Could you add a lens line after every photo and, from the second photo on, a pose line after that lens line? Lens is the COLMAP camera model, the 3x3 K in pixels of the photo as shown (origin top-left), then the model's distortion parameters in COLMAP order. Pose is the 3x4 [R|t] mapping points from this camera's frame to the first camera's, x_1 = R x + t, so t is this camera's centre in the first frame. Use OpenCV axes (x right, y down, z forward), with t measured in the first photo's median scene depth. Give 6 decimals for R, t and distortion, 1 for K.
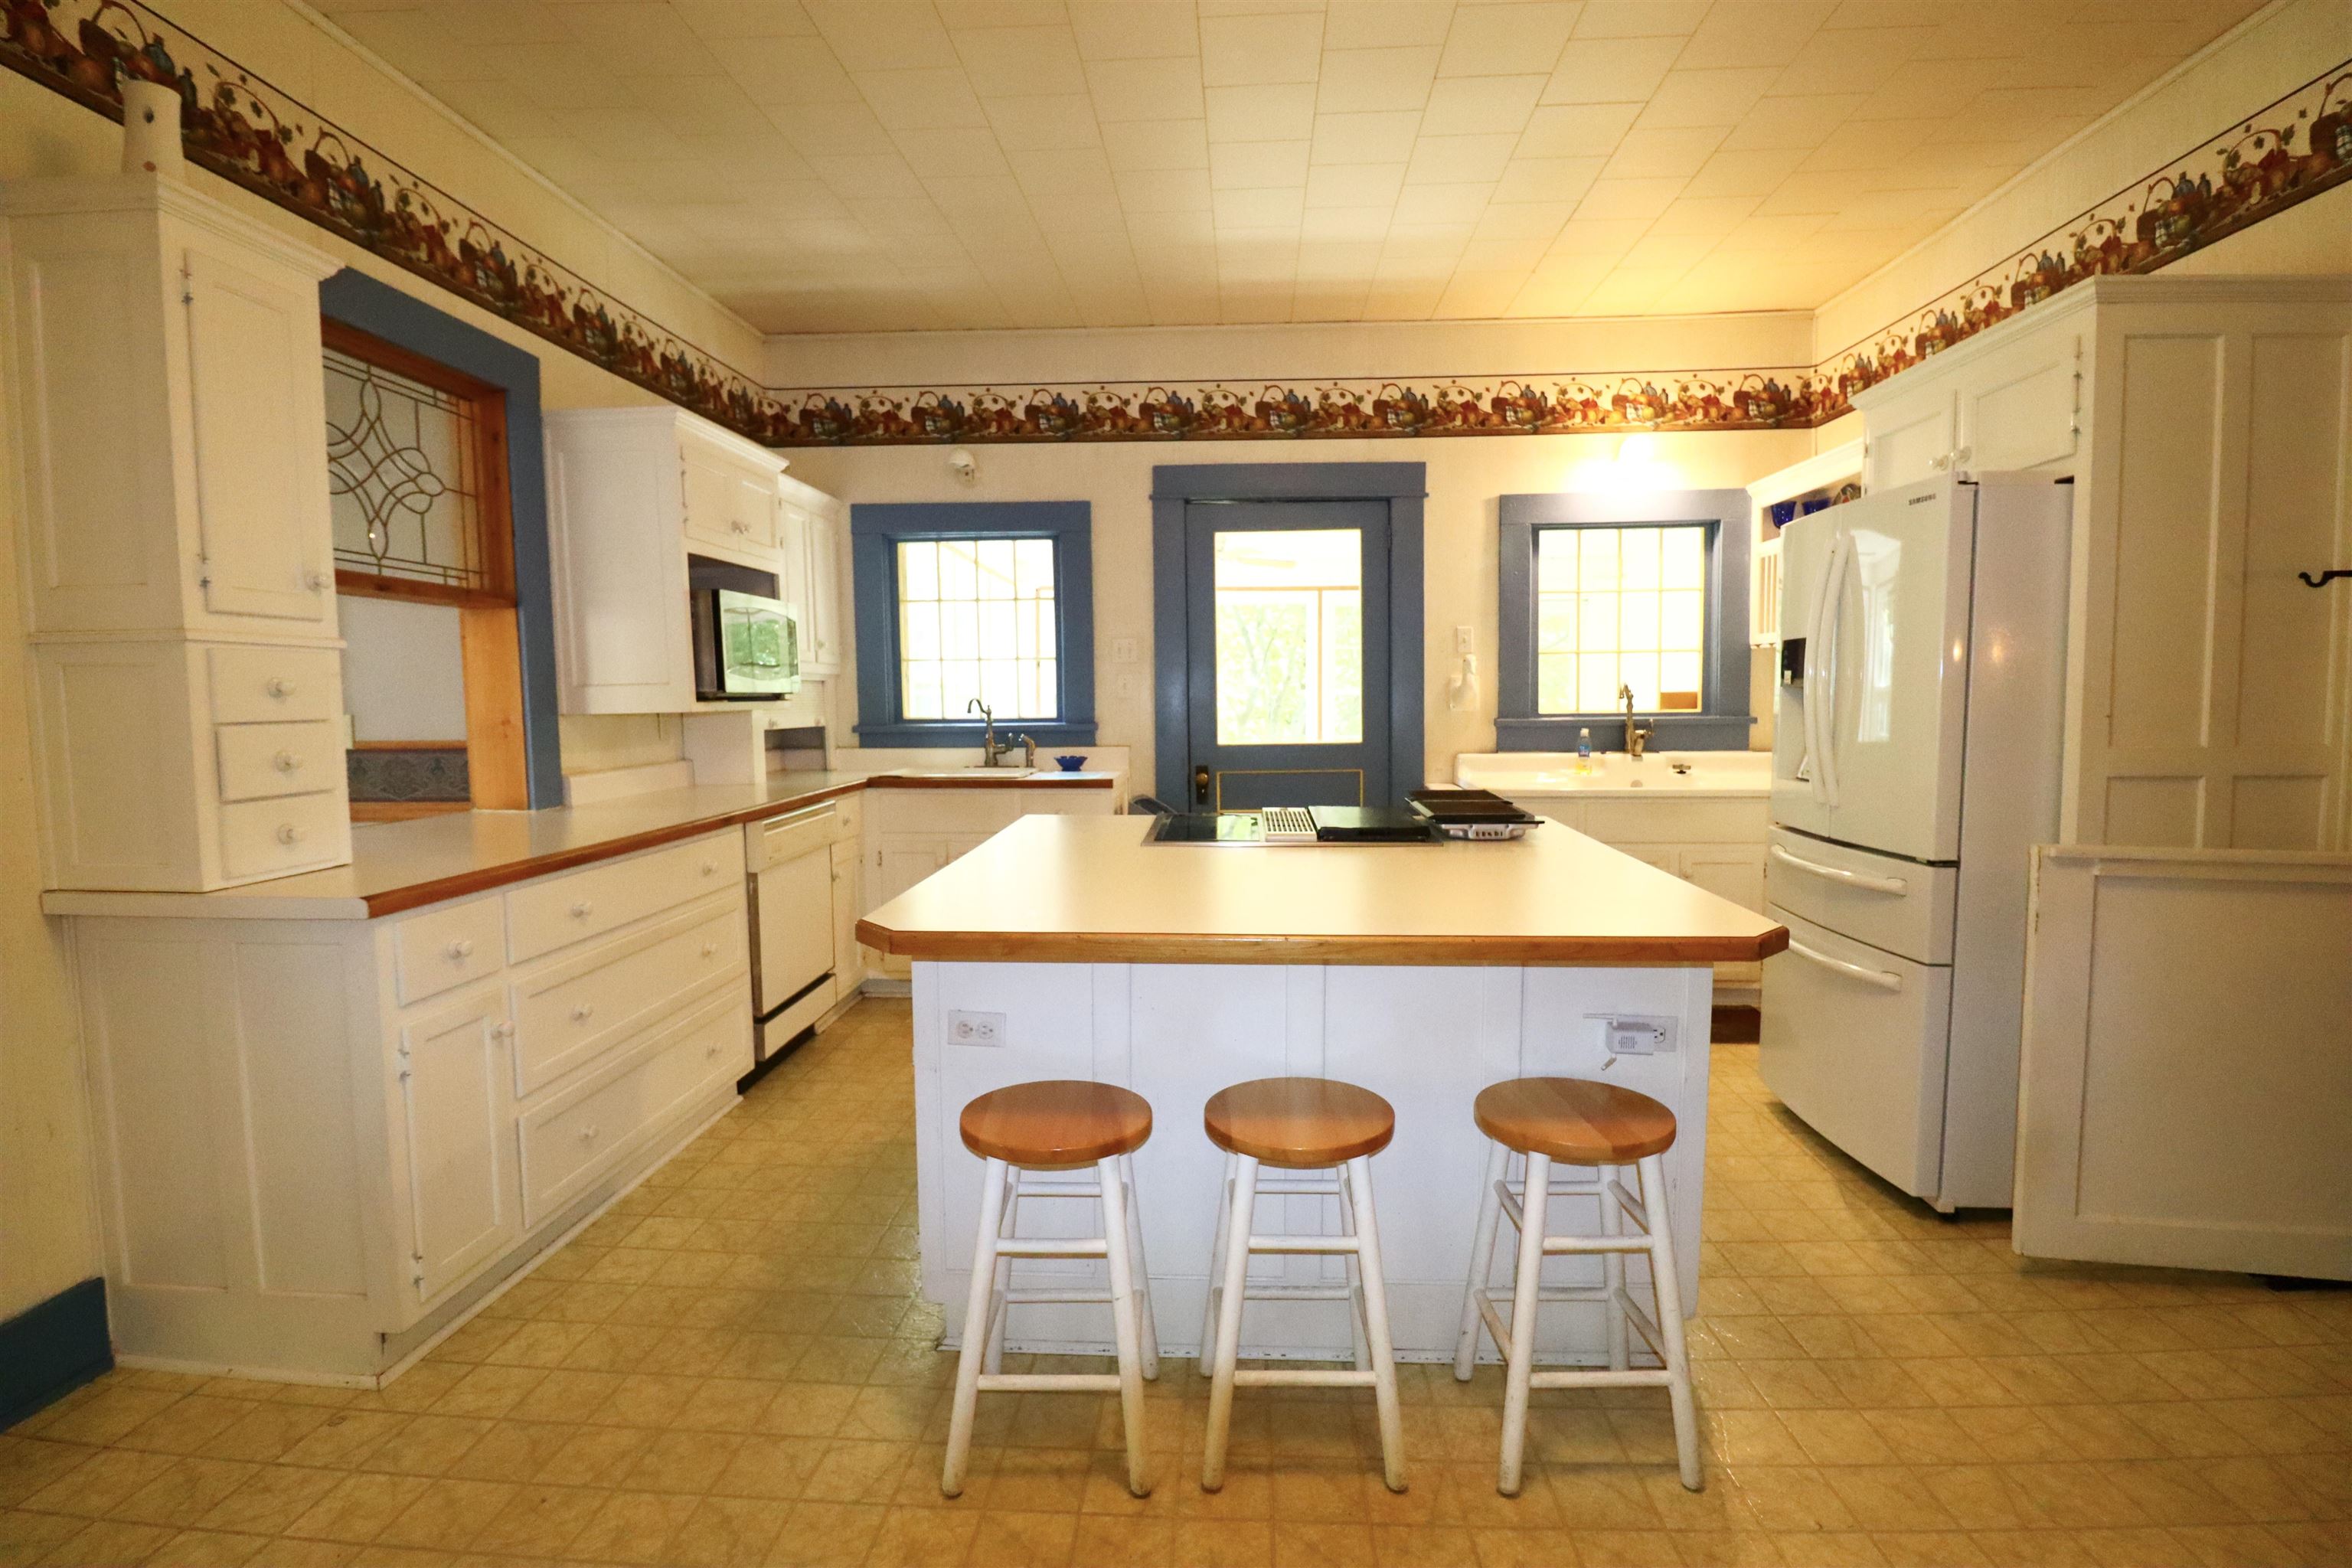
lens RADIAL K [[1085.2, 0, 1219.2], [0, 1085.2, 780.0], [0, 0, 1]] dist [-0.005725, -0.009878]
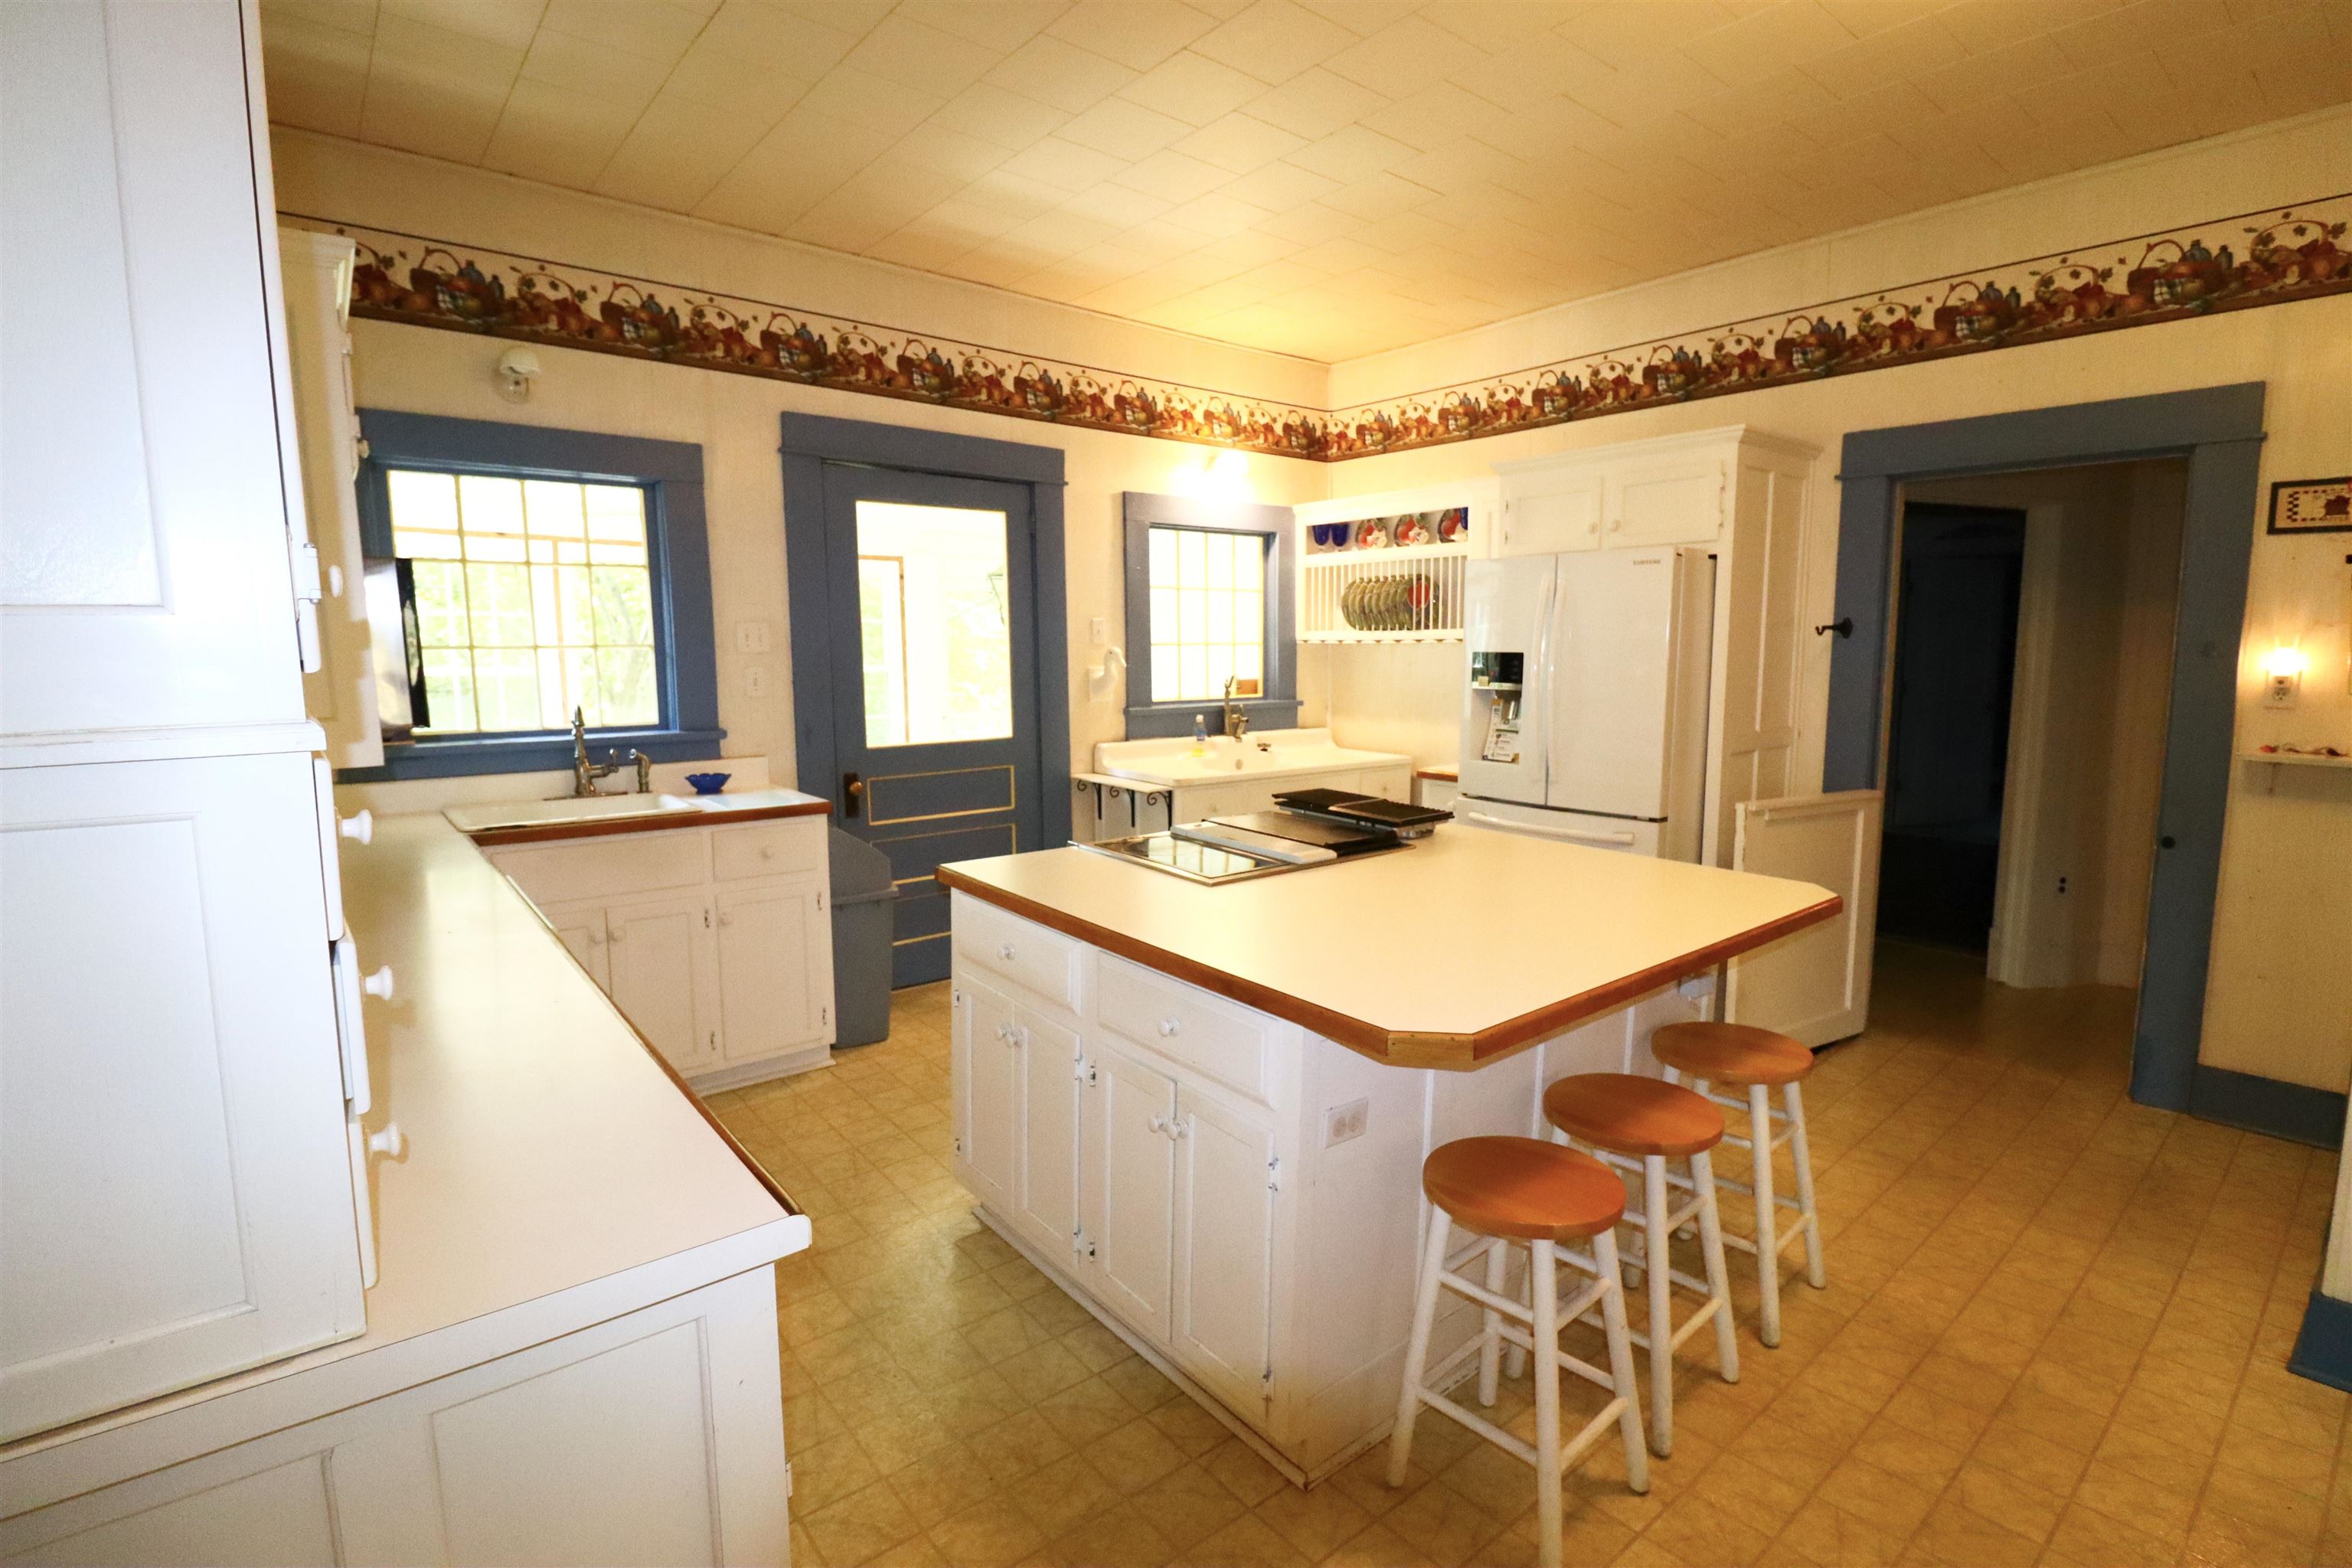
lens RADIAL K [[1085.2, 0, 1248.7], [0, 1085.2, 789.5], [0, 0, 1]] dist [-0.005725, -0.009878]
pose [[0.725764, -0.082004, 0.683039, -0.384798], [0.043815, 0.996364, 0.073065, -0.050278], [-0.686547, -0.023101, 0.726718, 0.161171]]
